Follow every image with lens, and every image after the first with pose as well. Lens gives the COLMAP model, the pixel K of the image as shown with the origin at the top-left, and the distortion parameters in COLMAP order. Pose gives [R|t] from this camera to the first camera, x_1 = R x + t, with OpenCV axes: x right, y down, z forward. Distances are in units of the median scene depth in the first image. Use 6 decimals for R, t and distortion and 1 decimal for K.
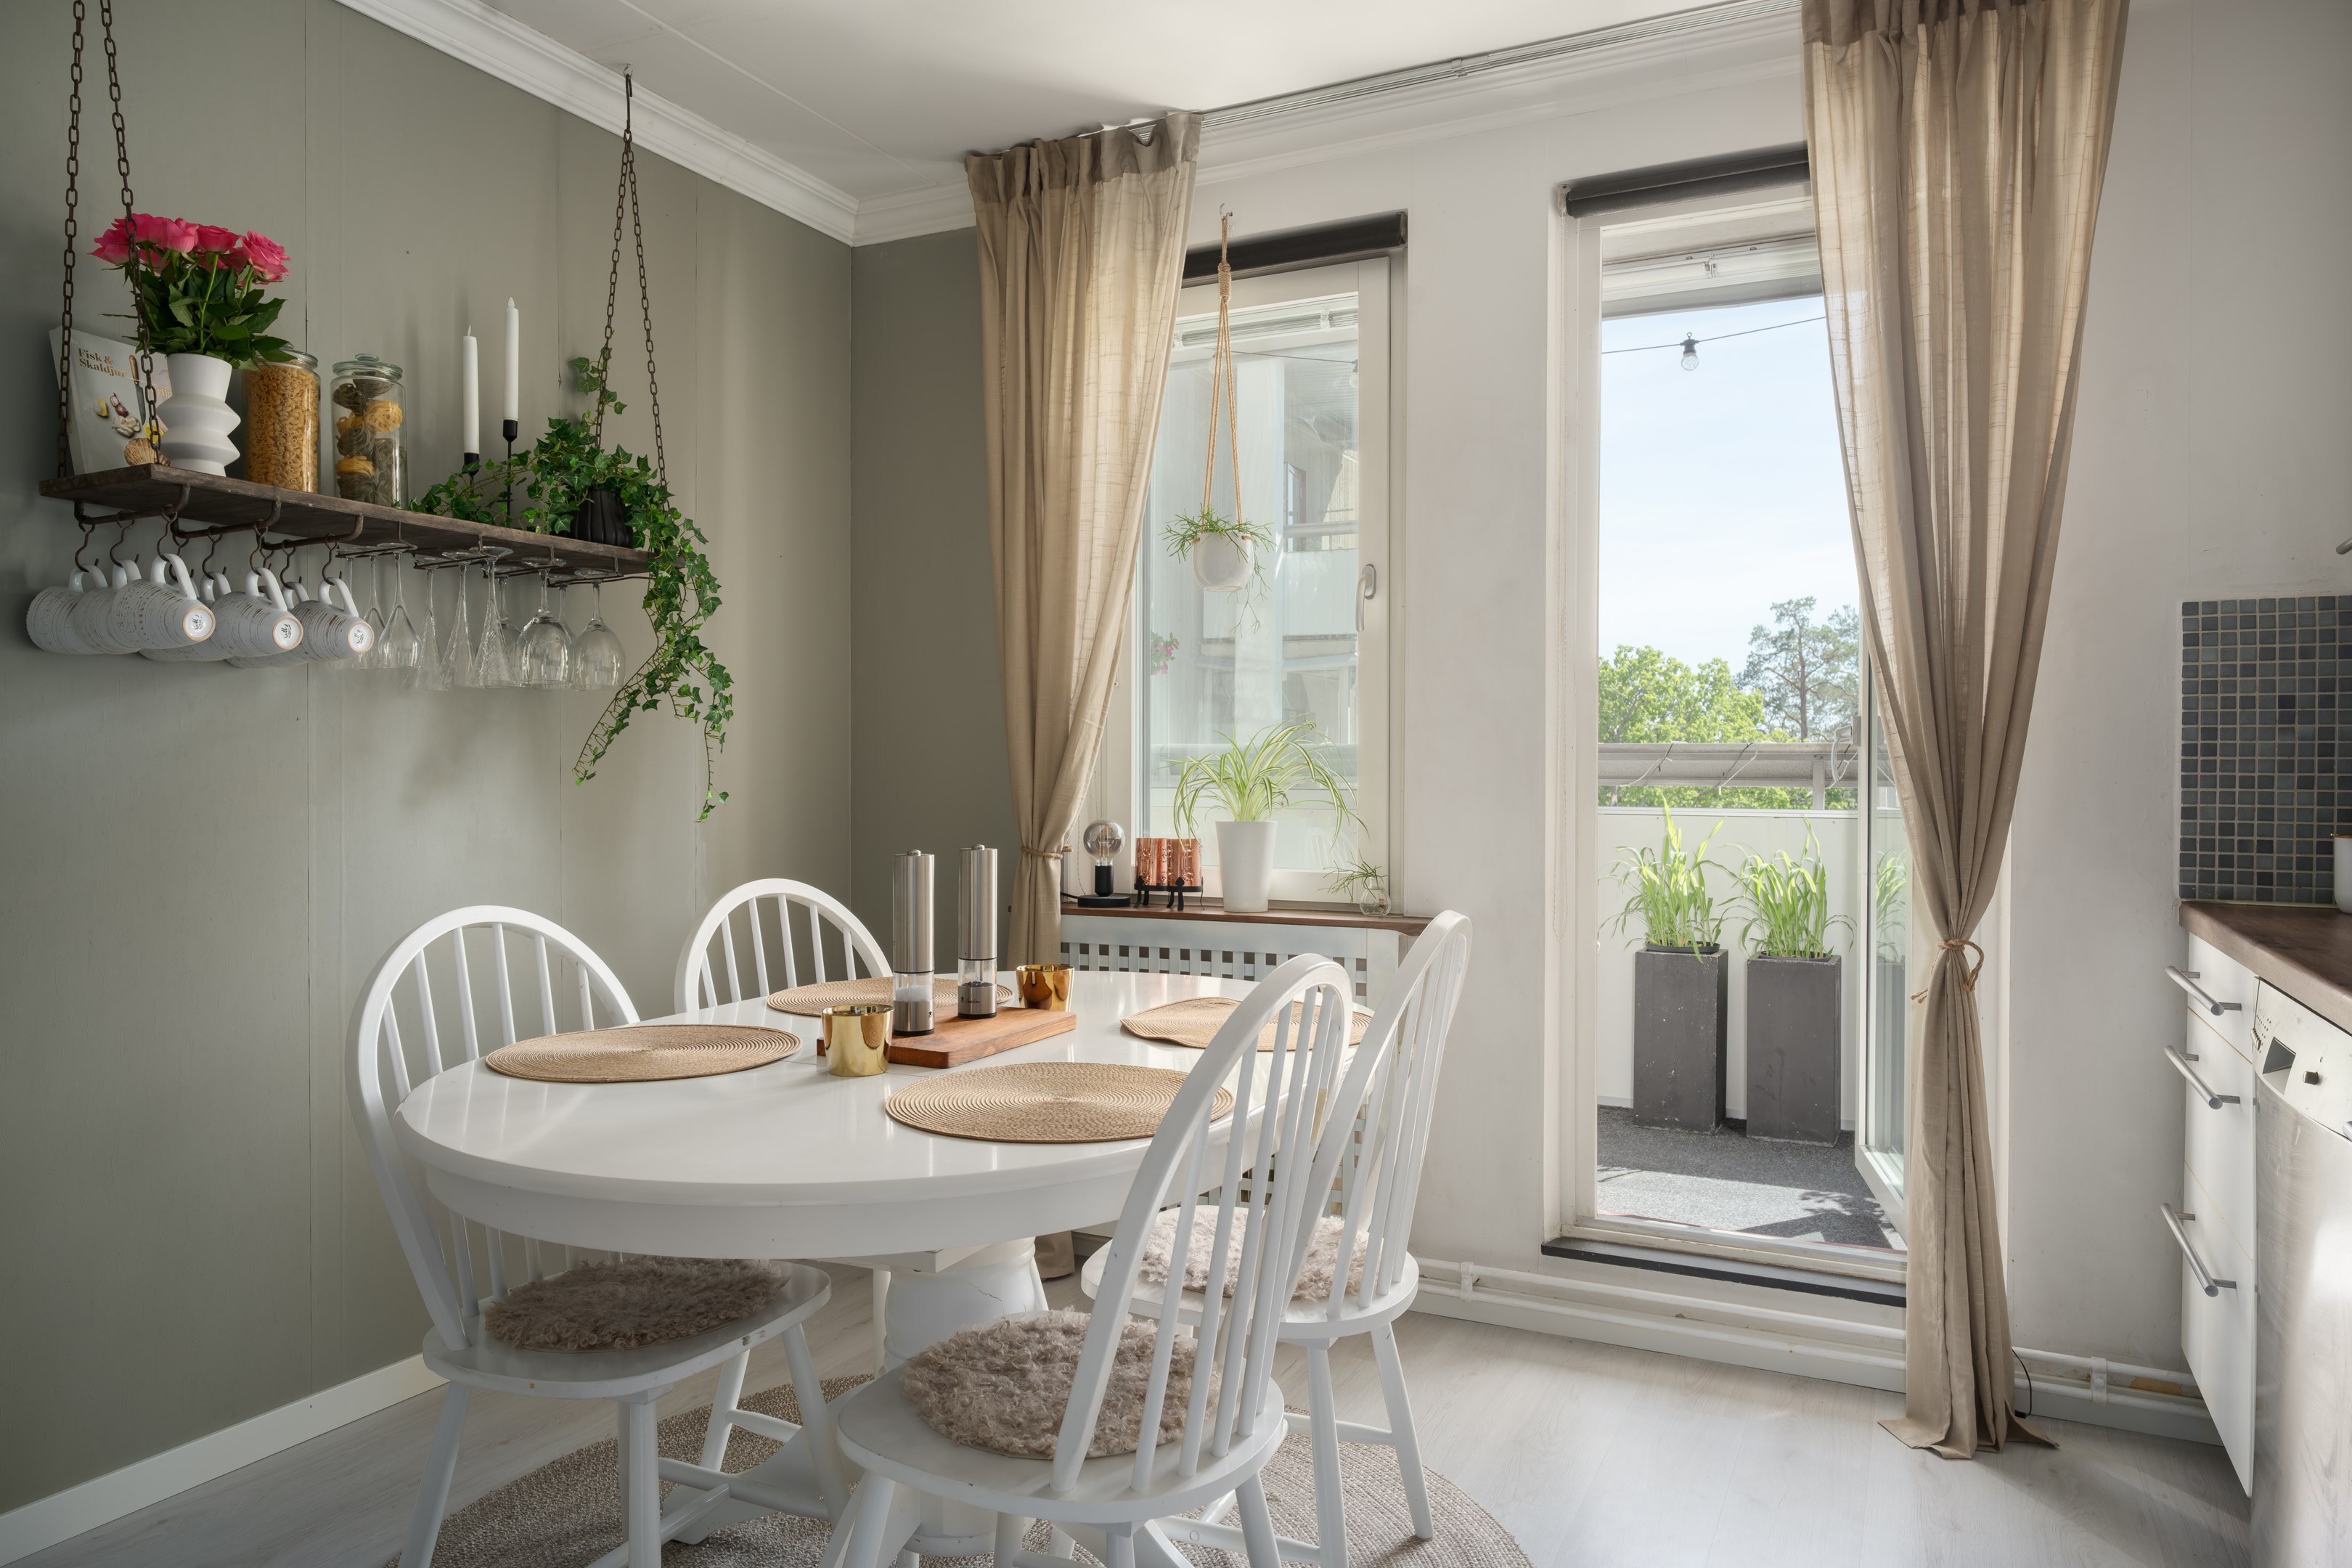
lens RADIAL K [[1541.7, 0, 1185.2], [0, 1541.7, 780.7], [0, 0, 1]] dist [-0.001626, -0.002810]
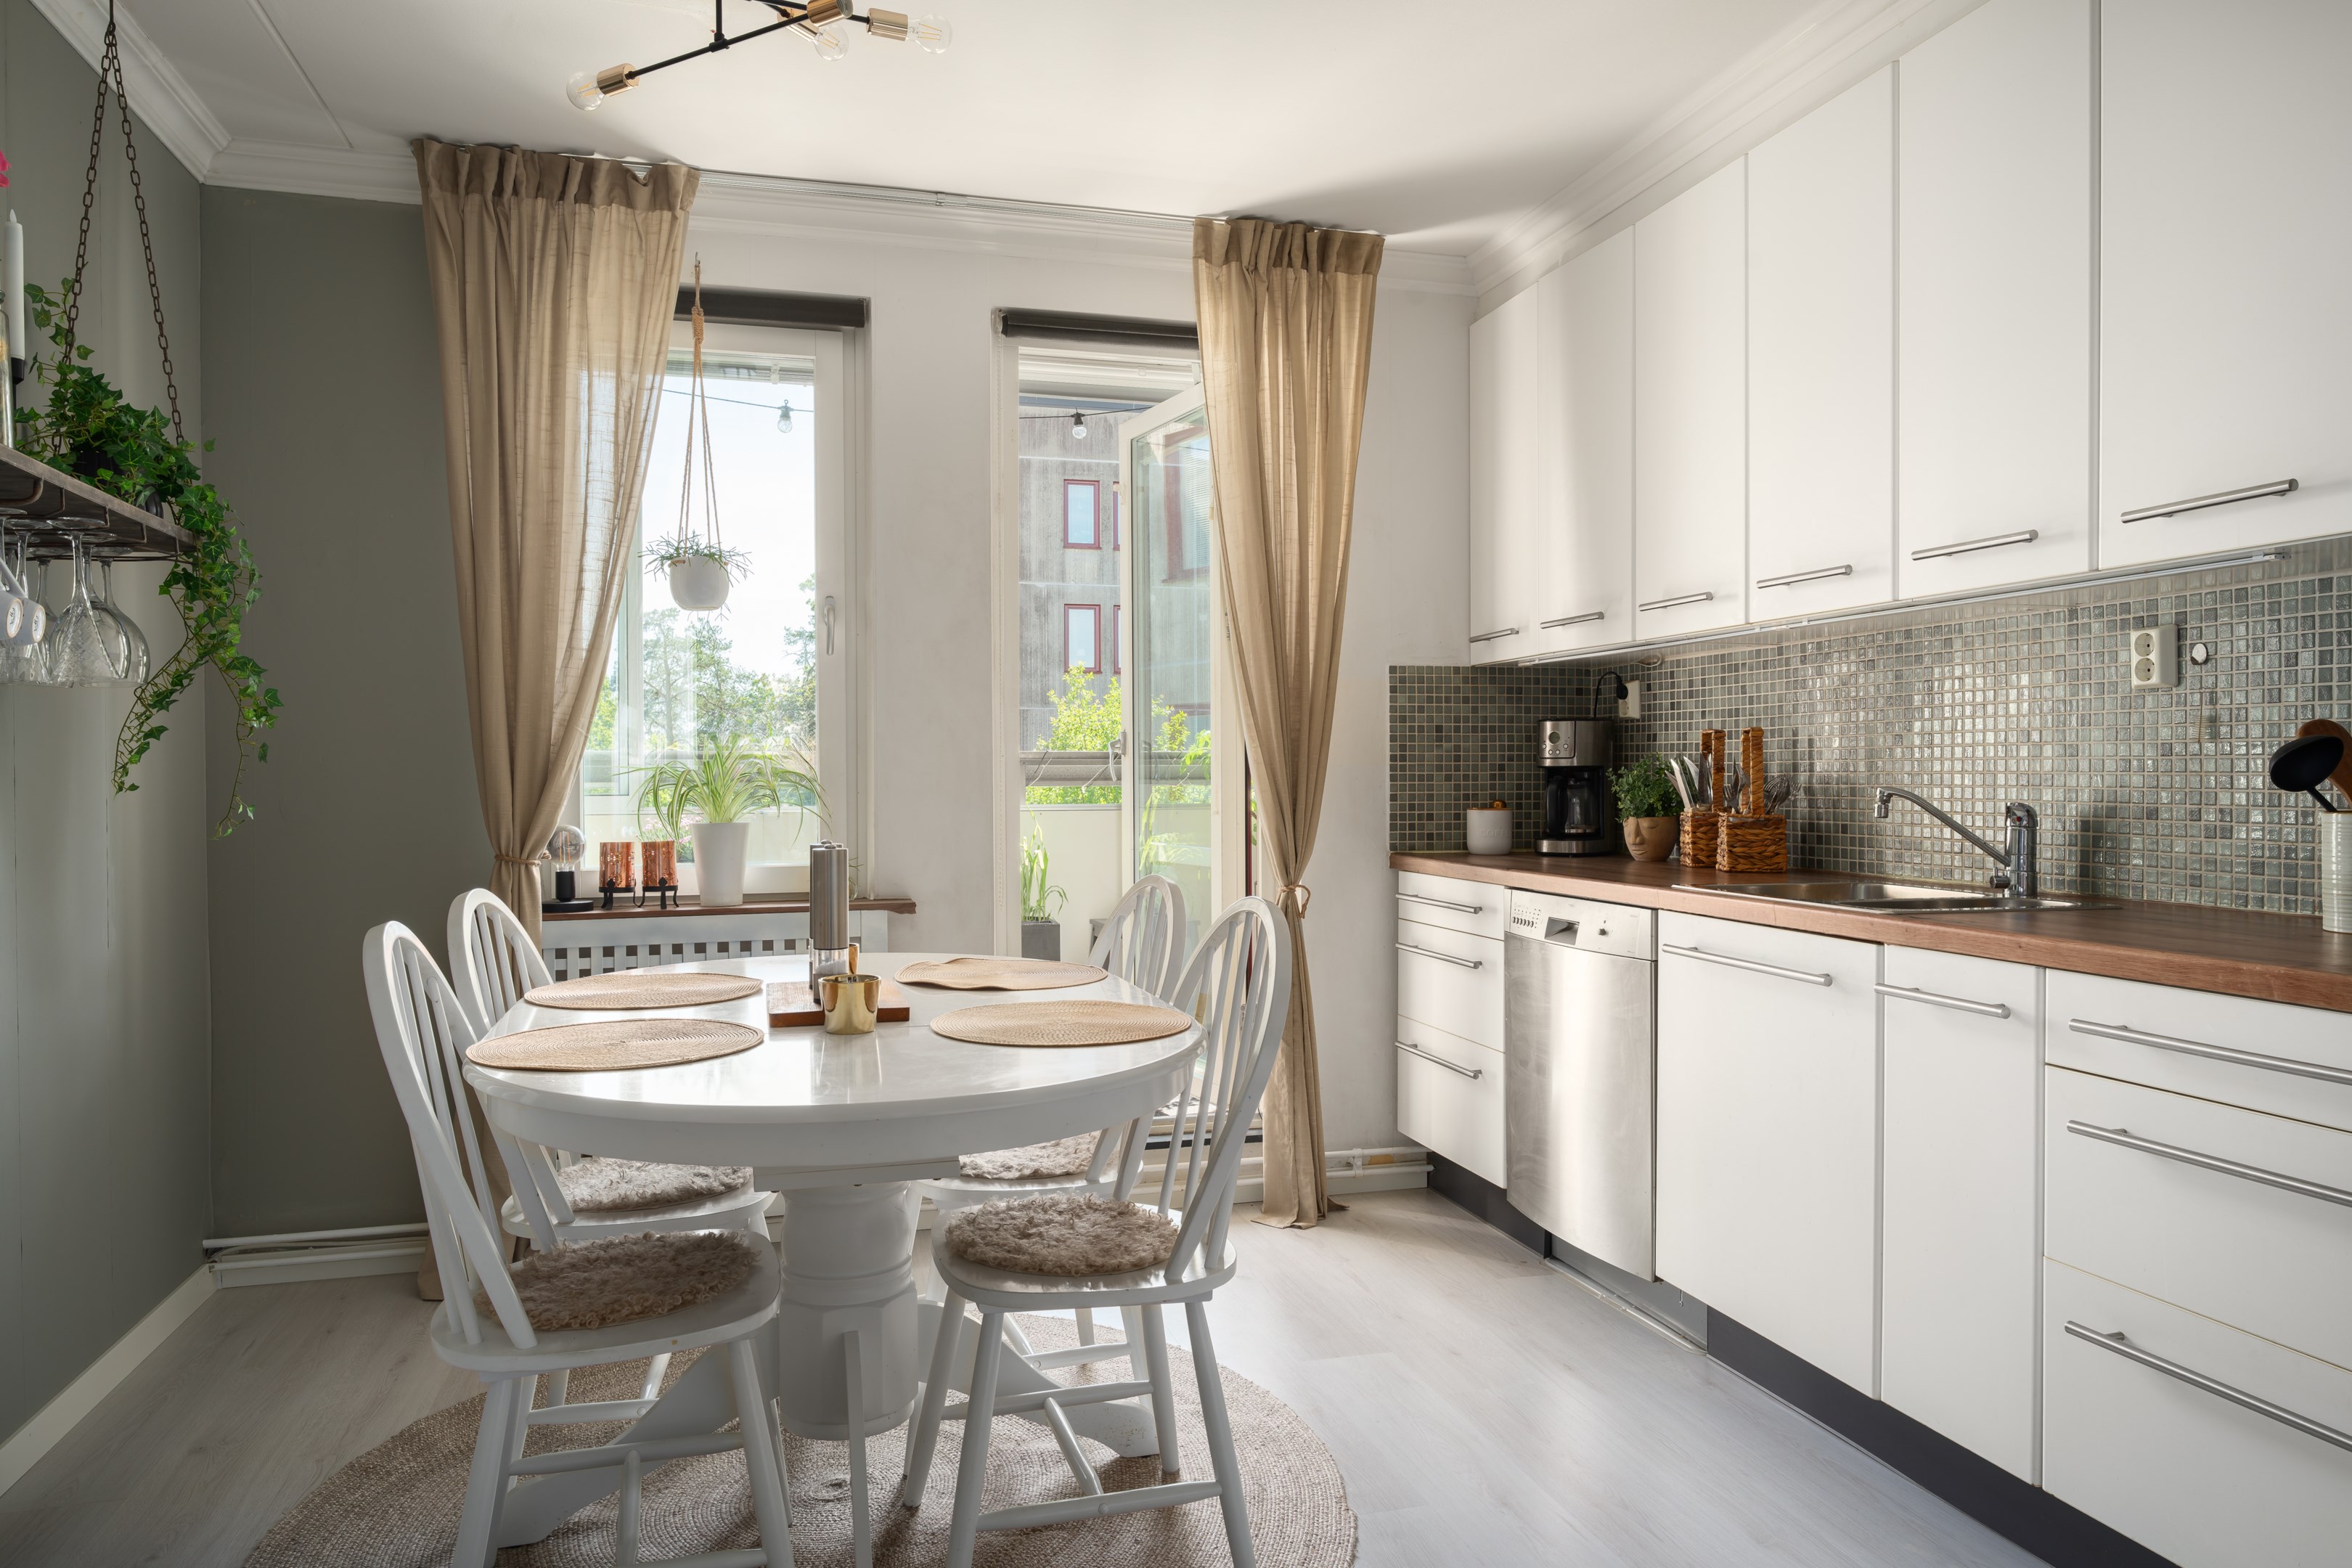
lens RADIAL K [[1541.7, 0, 1194.6], [0, 1541.7, 779.7], [0, 0, 1]] dist [-0.001626, -0.002810]
pose [[0.734079, -0.009279, 0.679001, -0.495607], [0.011872, 0.999929, 0.000829, -0.001082], [-0.678960, 0.007453, 0.734137, -0.029840]]
